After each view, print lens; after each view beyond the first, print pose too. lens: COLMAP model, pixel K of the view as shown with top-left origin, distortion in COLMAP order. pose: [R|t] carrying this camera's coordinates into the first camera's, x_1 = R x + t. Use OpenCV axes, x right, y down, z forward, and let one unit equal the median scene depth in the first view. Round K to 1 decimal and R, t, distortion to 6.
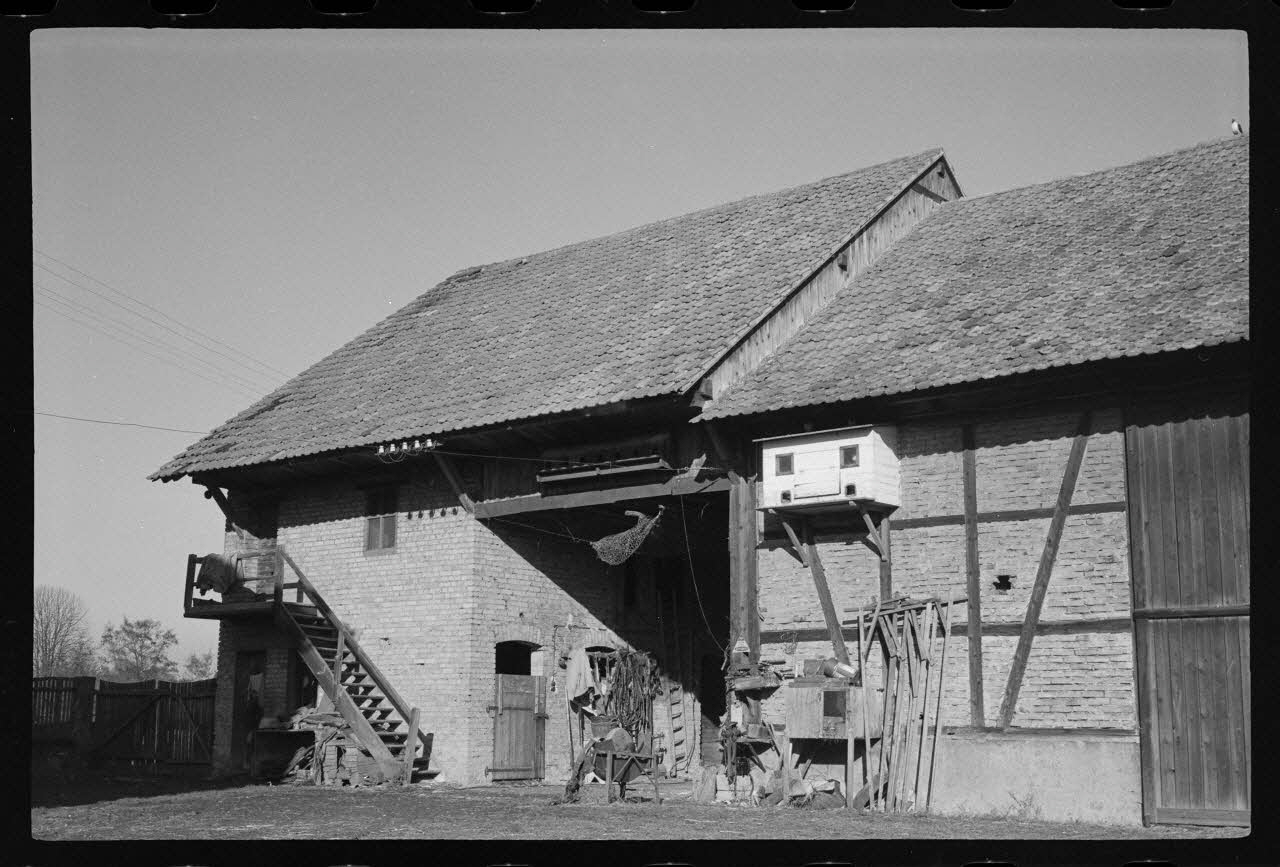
lens RADIAL K [[1530.6, 0, 640.0], [0, 1530.6, 433.5], [0, 0, 1]] dist [0.021930, -0.257192]
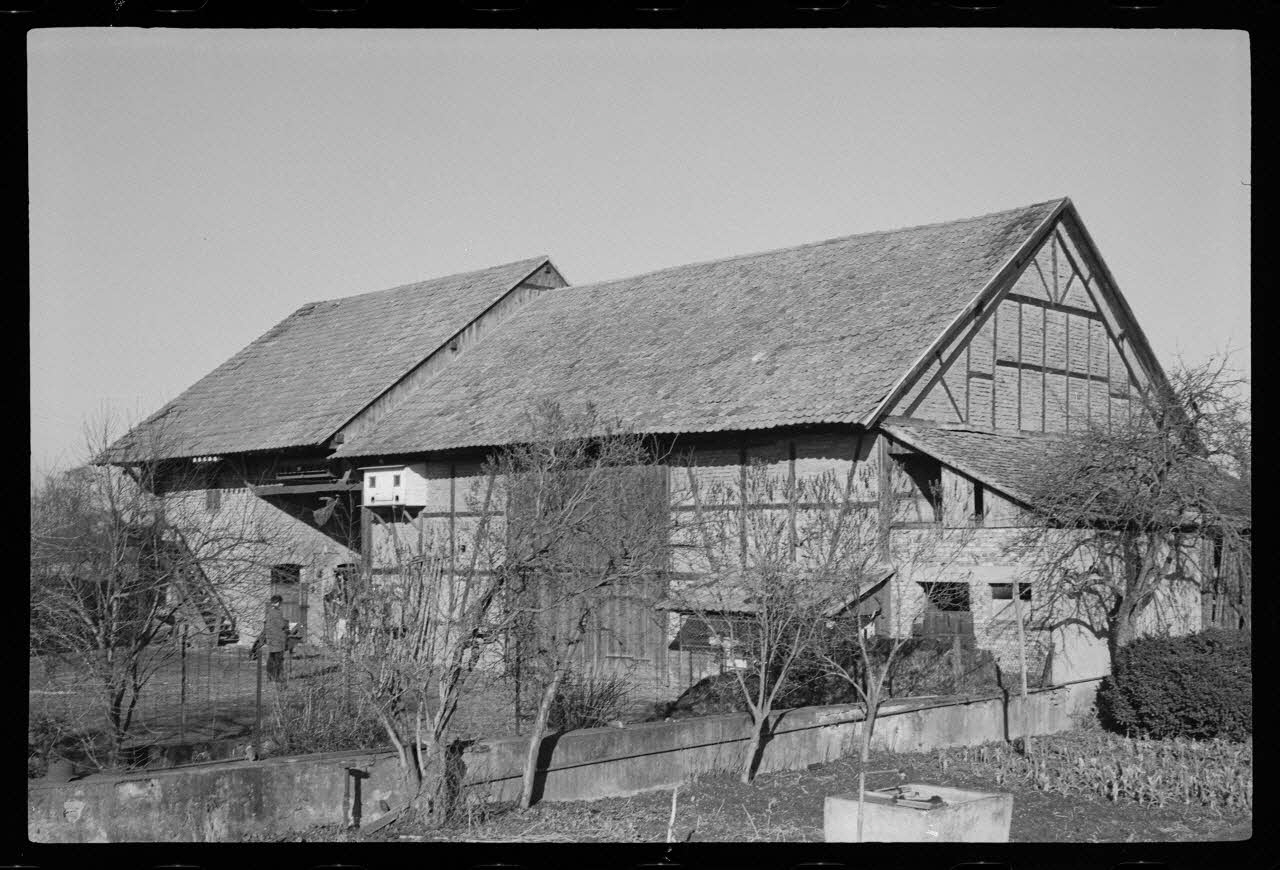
lens RADIAL K [[1530.6, 0, 640.0], [0, 1530.6, 435.0], [0, 0, 1]] dist [0.021930, -0.257192]
pose [[0.996218, -0.015105, -0.085570, 0.502492], [0.024383, 0.993804, 0.108437, -0.200513], [0.083402, -0.110113, 0.990414, -0.709917]]
